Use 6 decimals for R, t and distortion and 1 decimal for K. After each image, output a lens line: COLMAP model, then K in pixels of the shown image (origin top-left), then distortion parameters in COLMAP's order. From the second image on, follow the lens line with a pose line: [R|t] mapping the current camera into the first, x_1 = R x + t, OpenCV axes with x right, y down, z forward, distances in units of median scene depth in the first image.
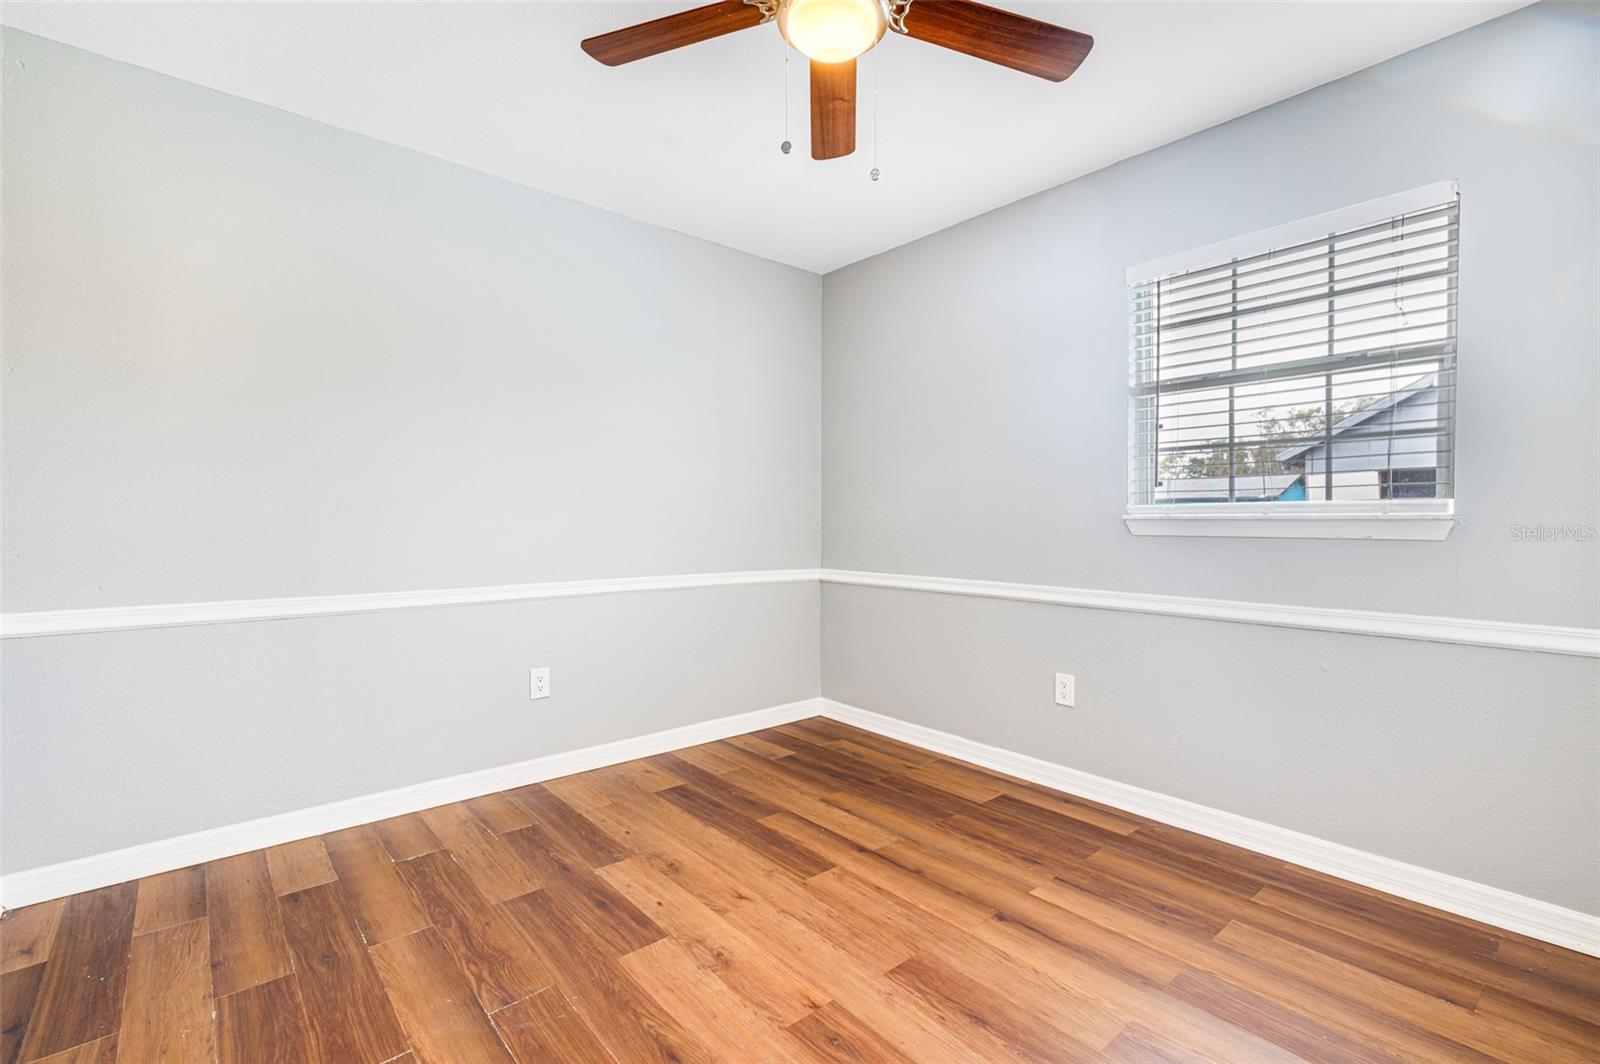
lens RADIAL K [[711.4, 0, 809.4], [0, 711.4, 529.4], [0, 0, 1]] dist [0.000278, -0.000228]
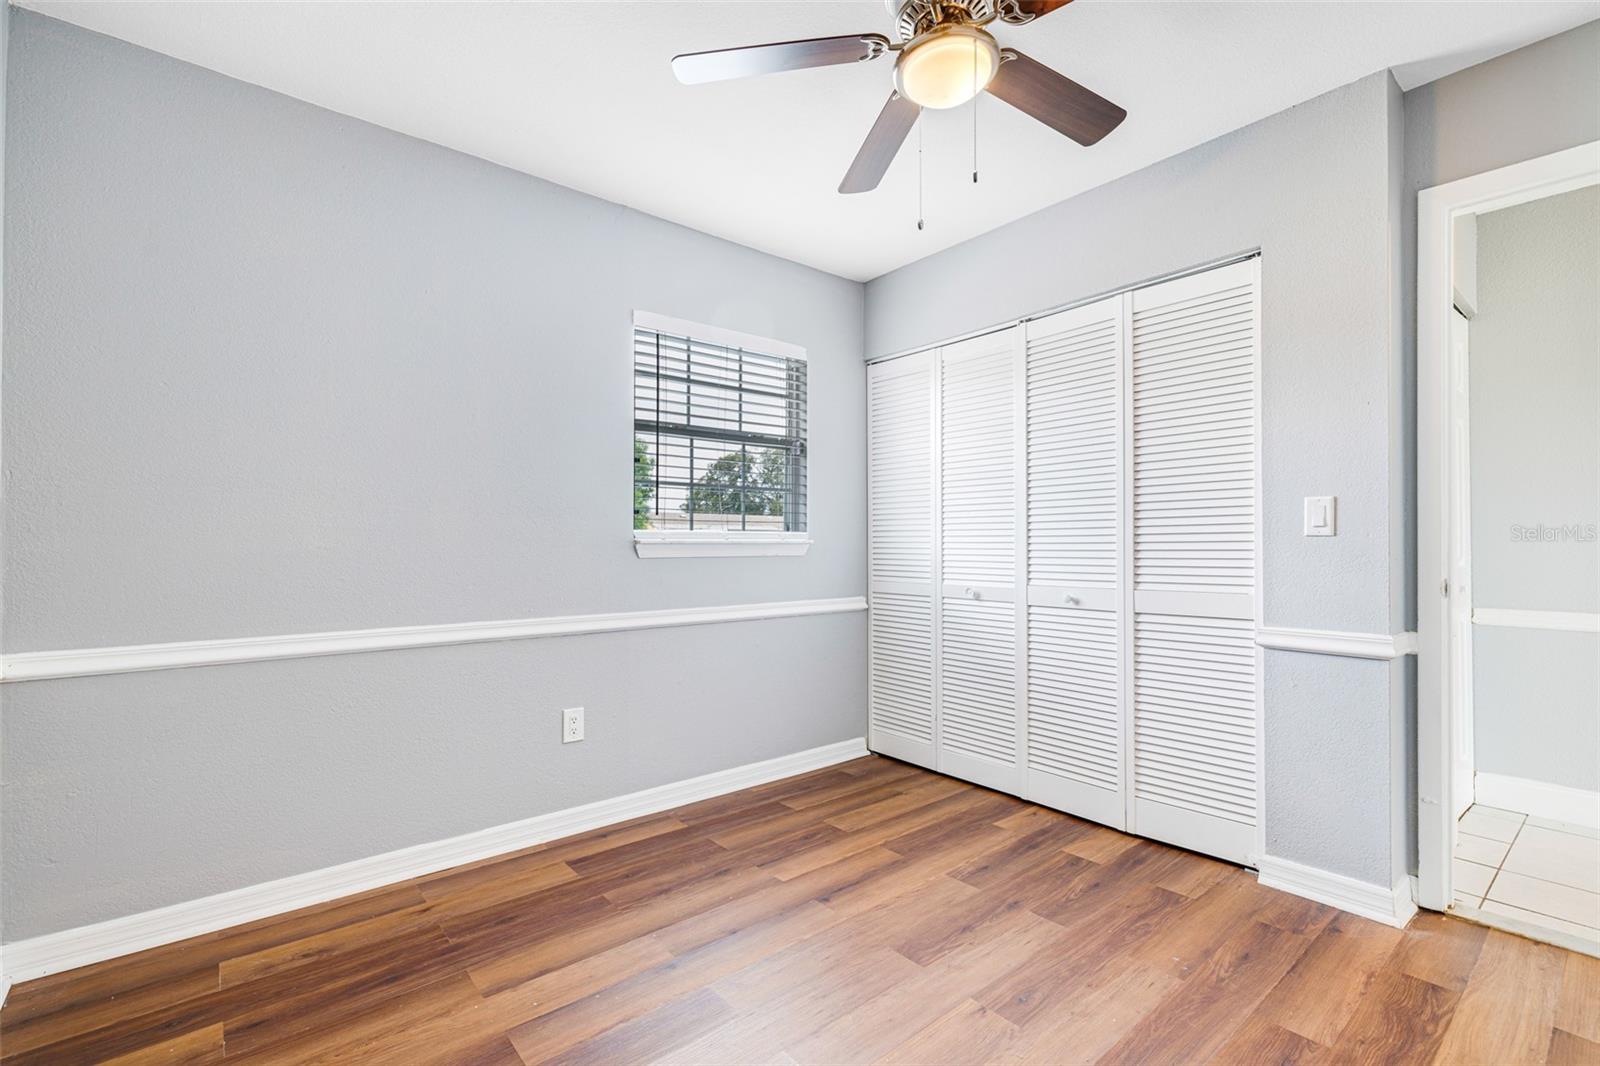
lens RADIAL K [[711.4, 0, 802.9], [0, 711.4, 541.8], [0, 0, 1]] dist [0.000278, -0.000228]
pose [[0.018421, 0.001126, 0.999830, -0.650484], [0.010820, 0.999941, -0.001326, -0.013493], [-0.999772, 0.010843, 0.018408, 0.767634]]
